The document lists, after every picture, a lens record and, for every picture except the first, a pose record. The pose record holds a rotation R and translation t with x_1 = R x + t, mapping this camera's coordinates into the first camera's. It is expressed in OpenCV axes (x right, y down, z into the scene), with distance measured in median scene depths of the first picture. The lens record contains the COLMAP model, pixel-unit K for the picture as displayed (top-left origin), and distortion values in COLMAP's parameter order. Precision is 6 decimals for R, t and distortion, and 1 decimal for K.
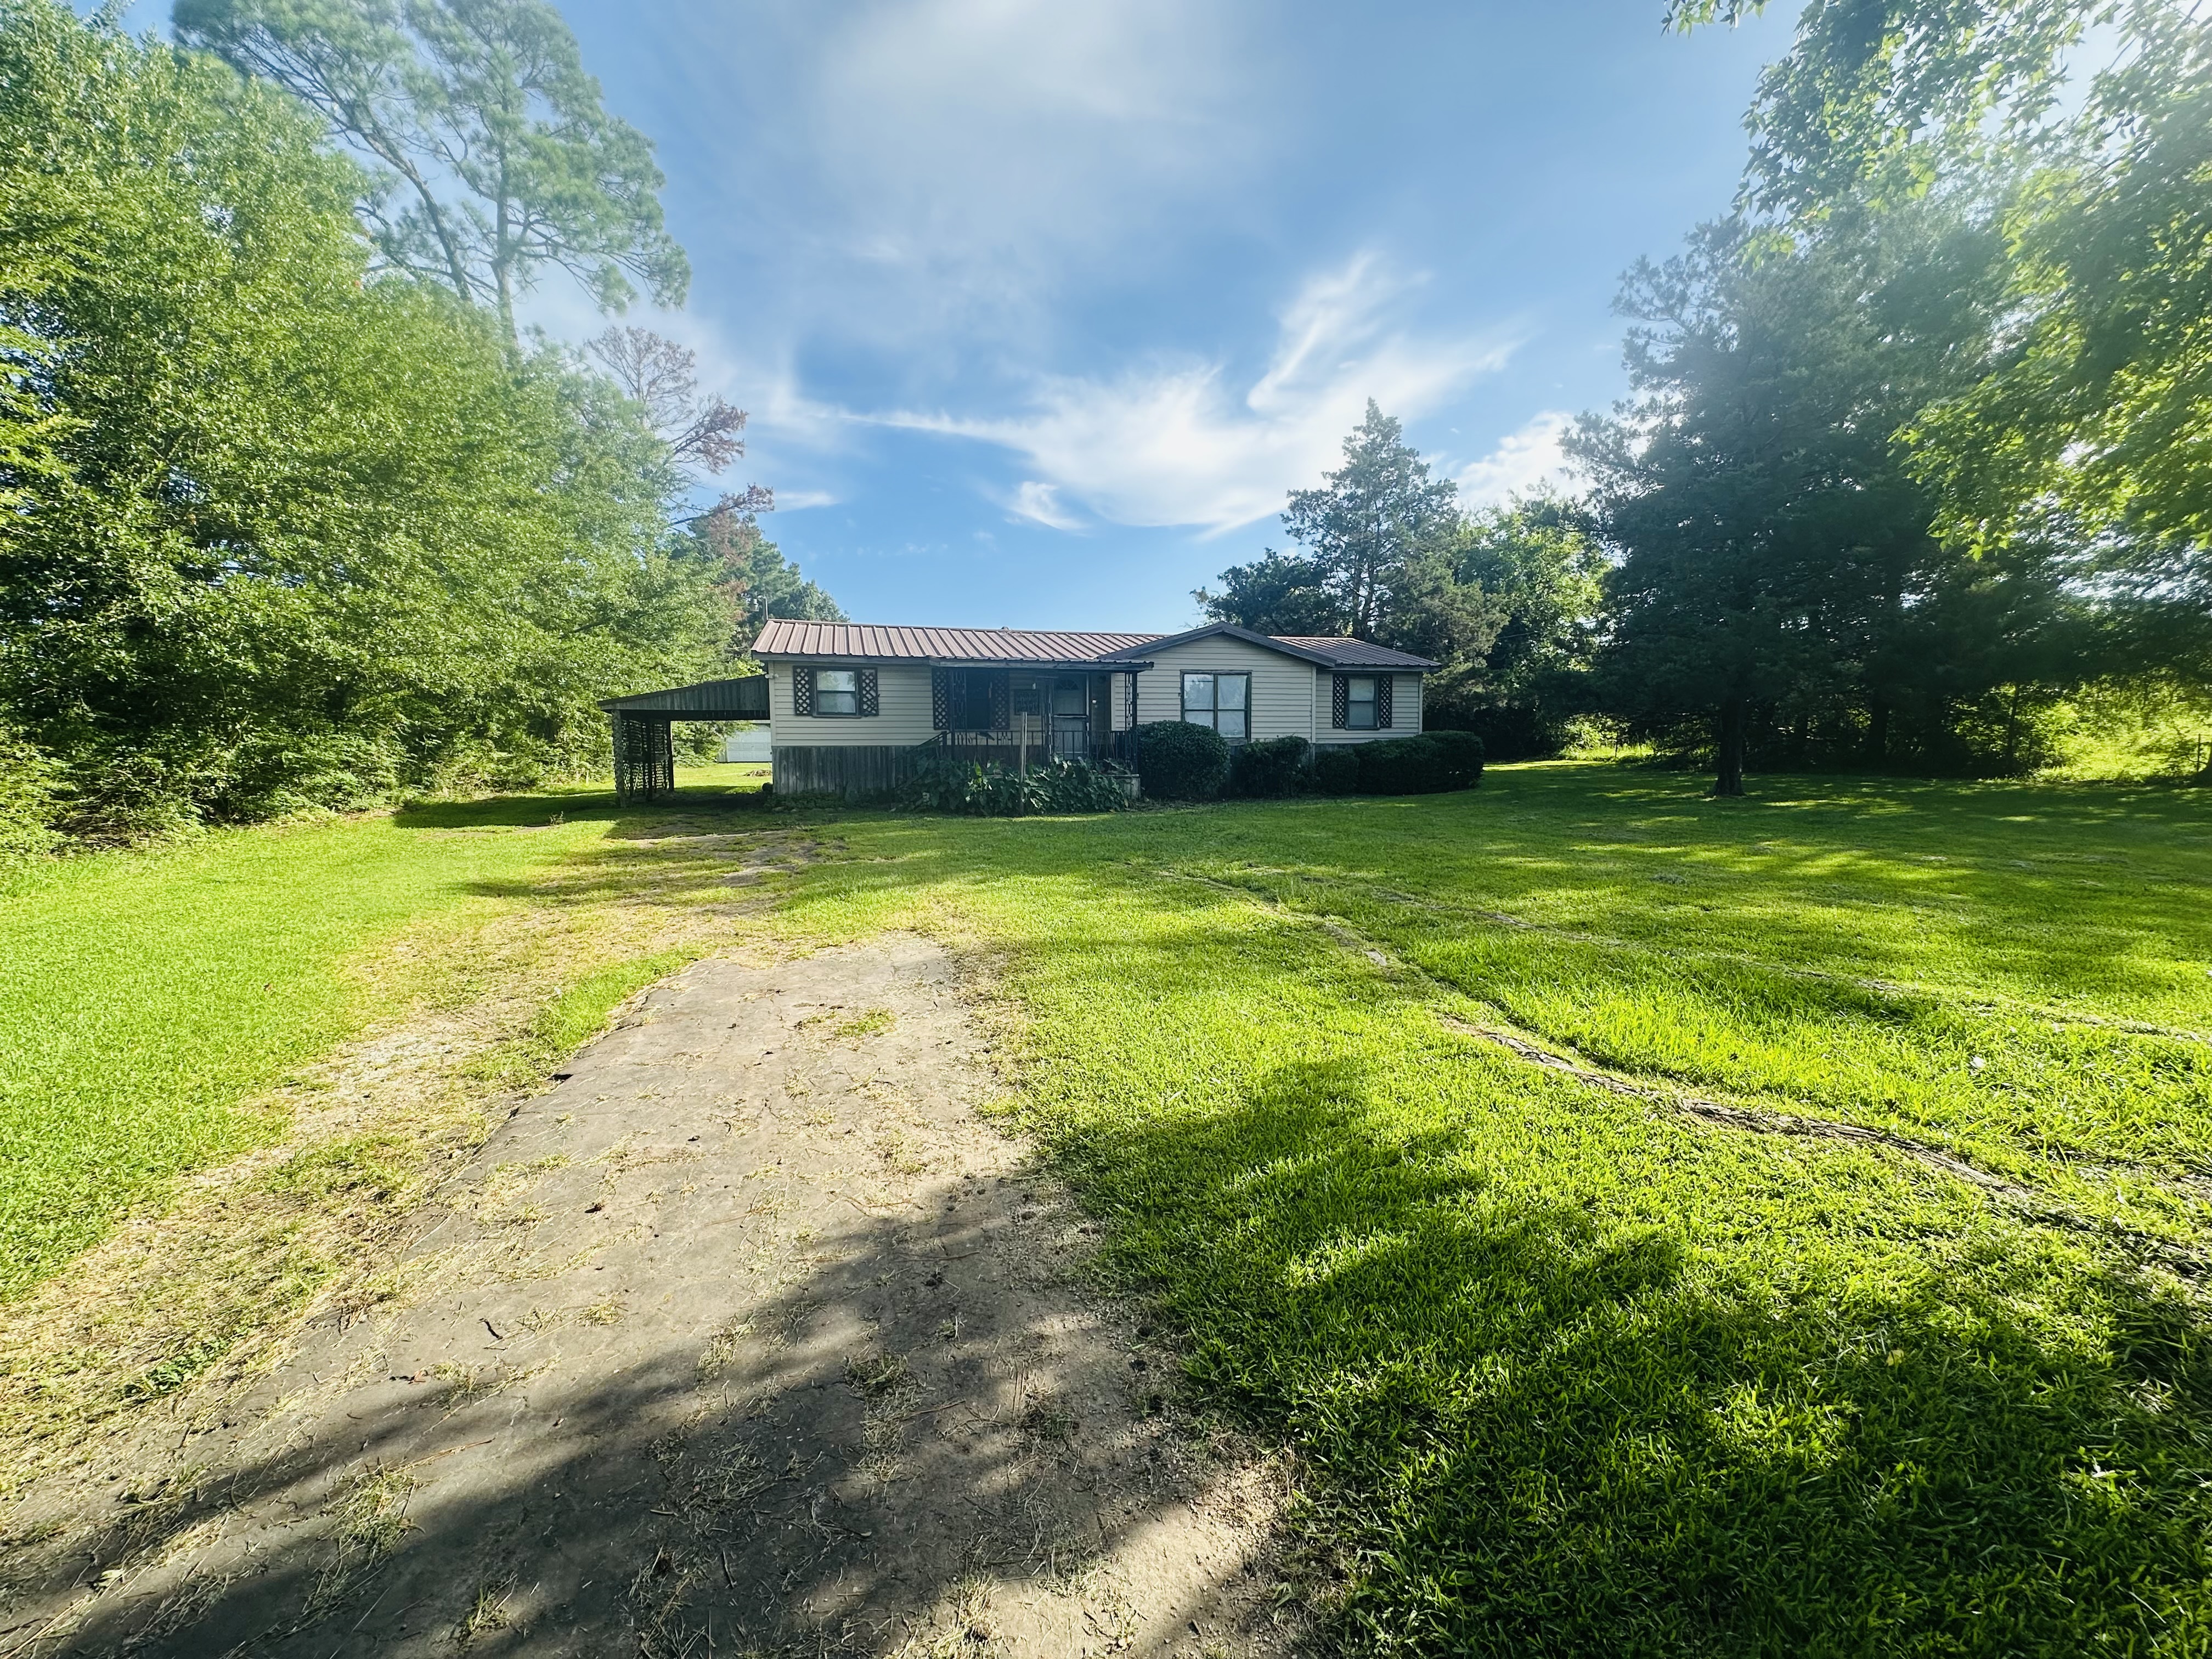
lens RADIAL K [[883.9, 0, 1106.0], [0, 883.9, 829.5], [0, 0, 1]] dist [0.000872, 0.000151]
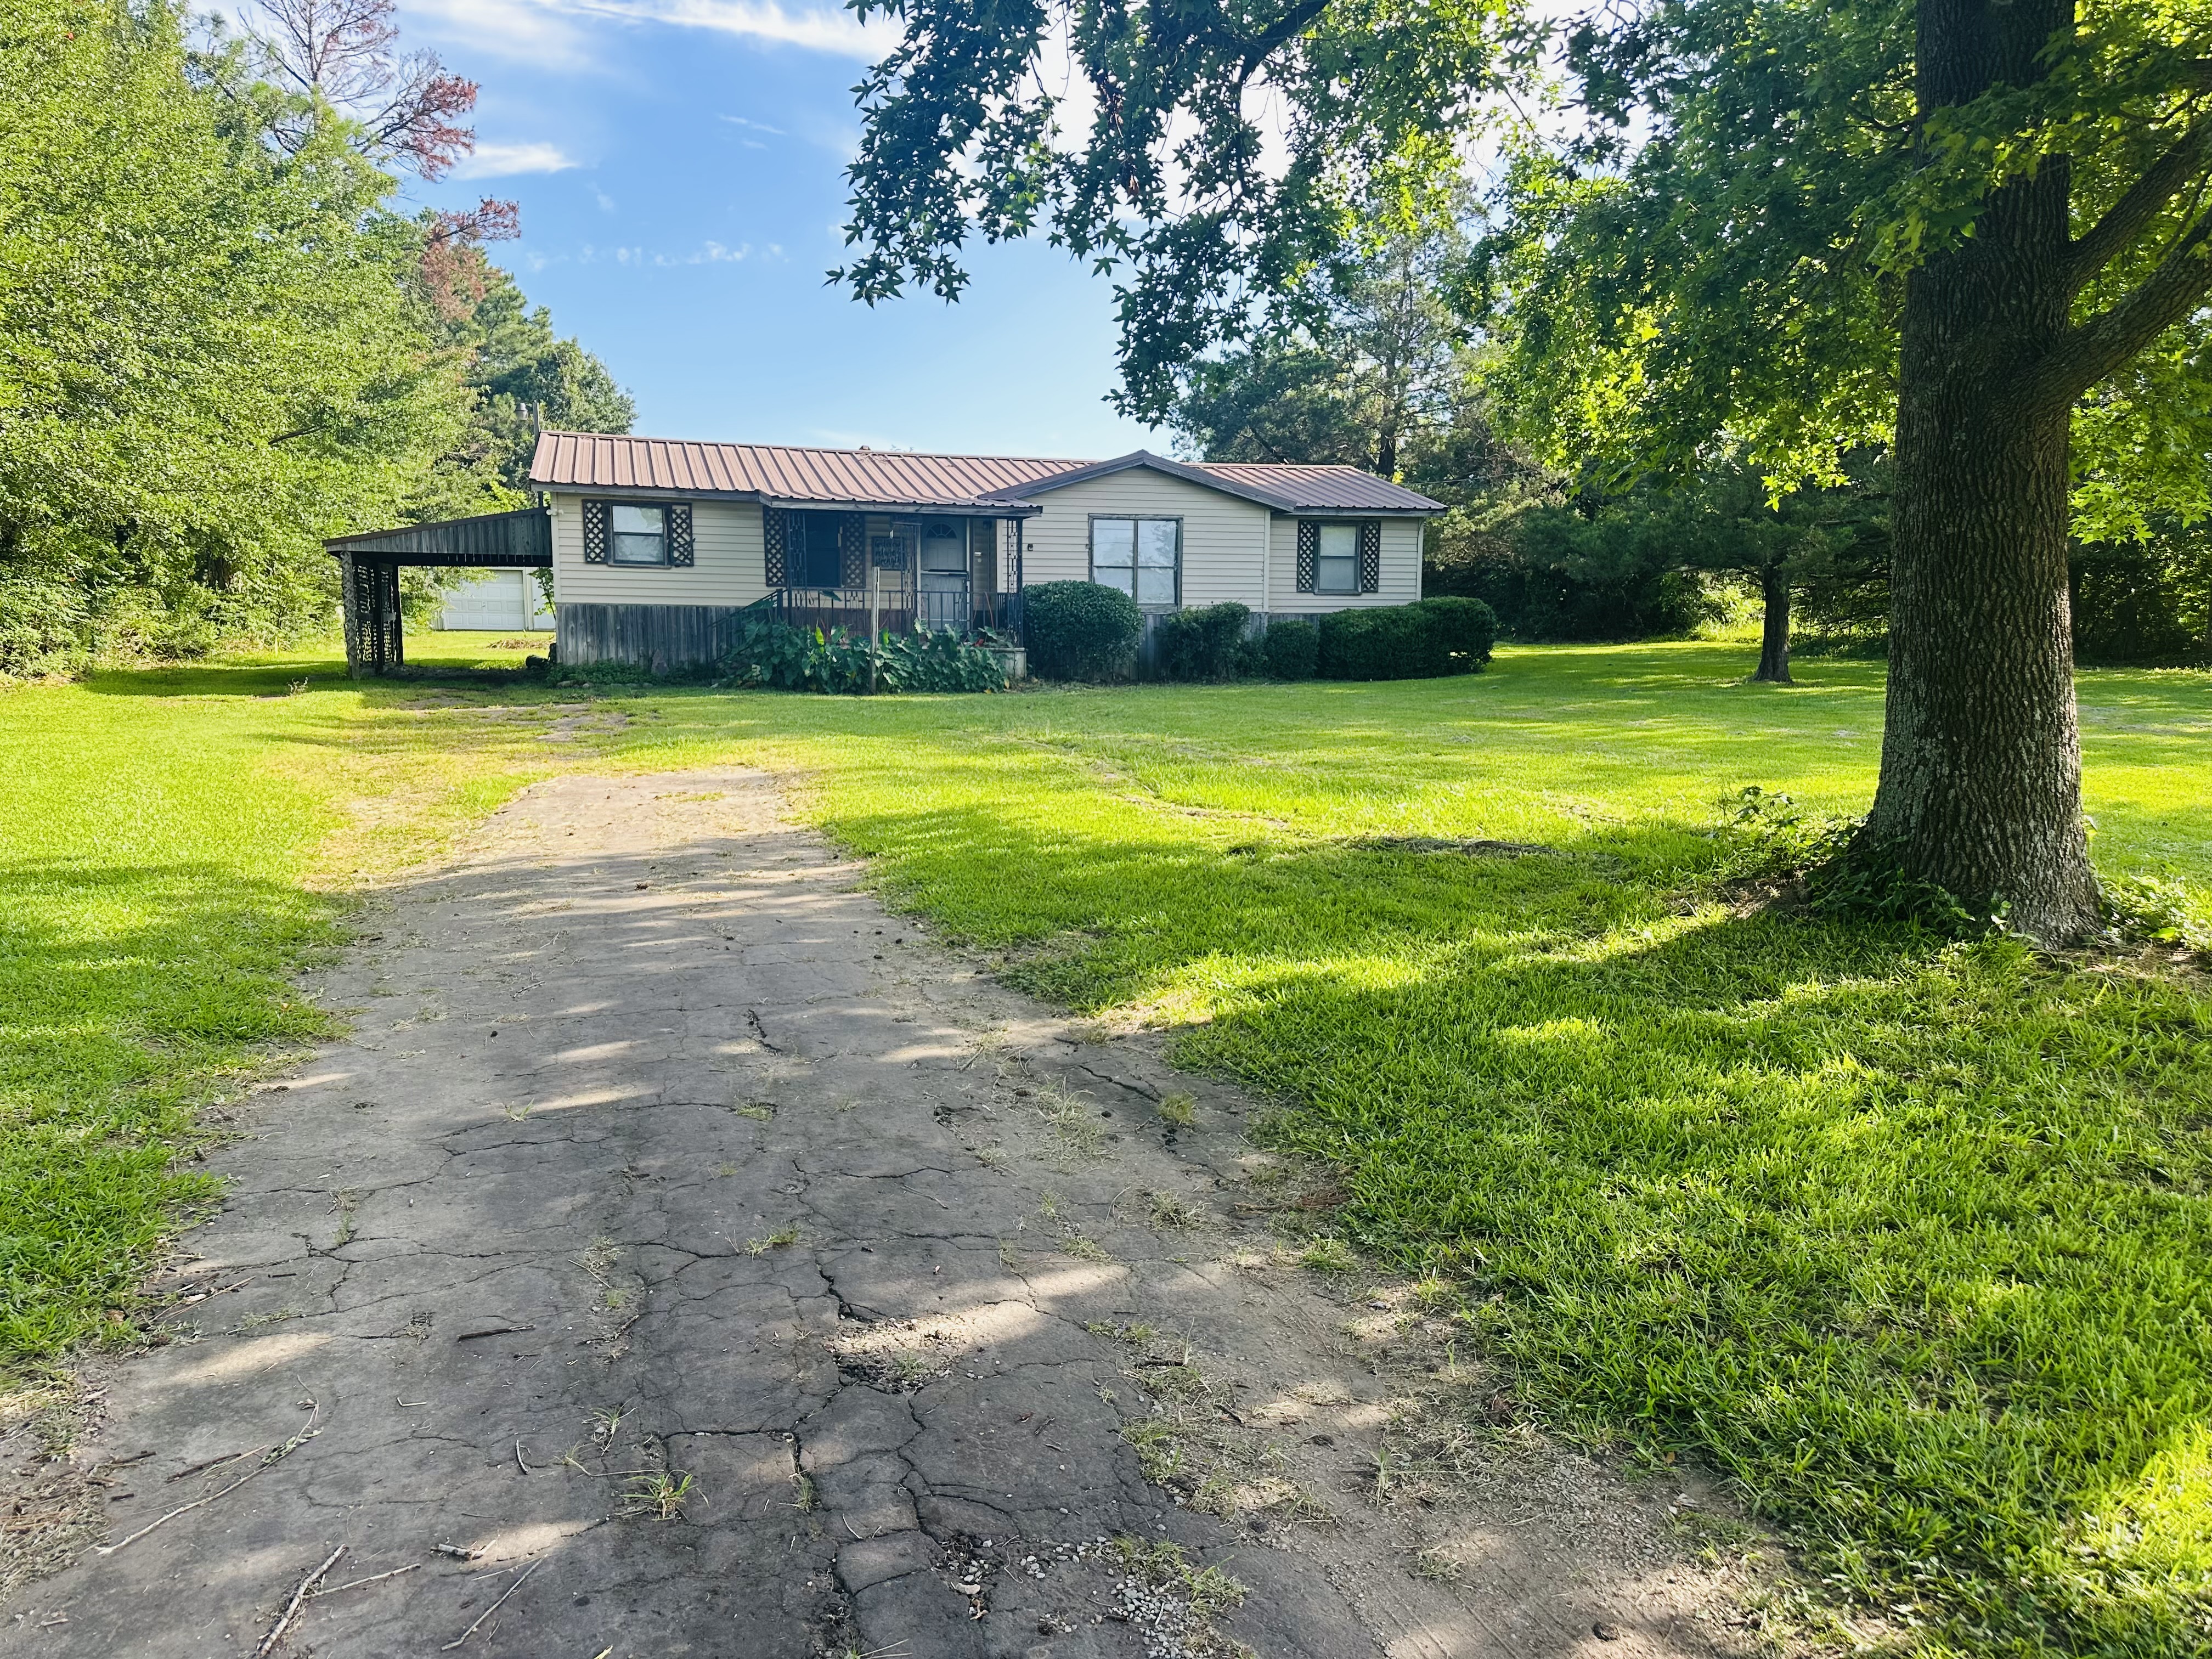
lens RADIAL K [[1520.2, 0, 1106.0], [0, 1520.2, 829.5], [0, 0, 1]] dist [0.188380, -0.280767]
pose [[0.999822, 0.009920, 0.016075, 0.080452], [-0.010579, 0.999083, 0.041479, 0.039492], [-0.015649, -0.041642, 0.999010, -0.351422]]
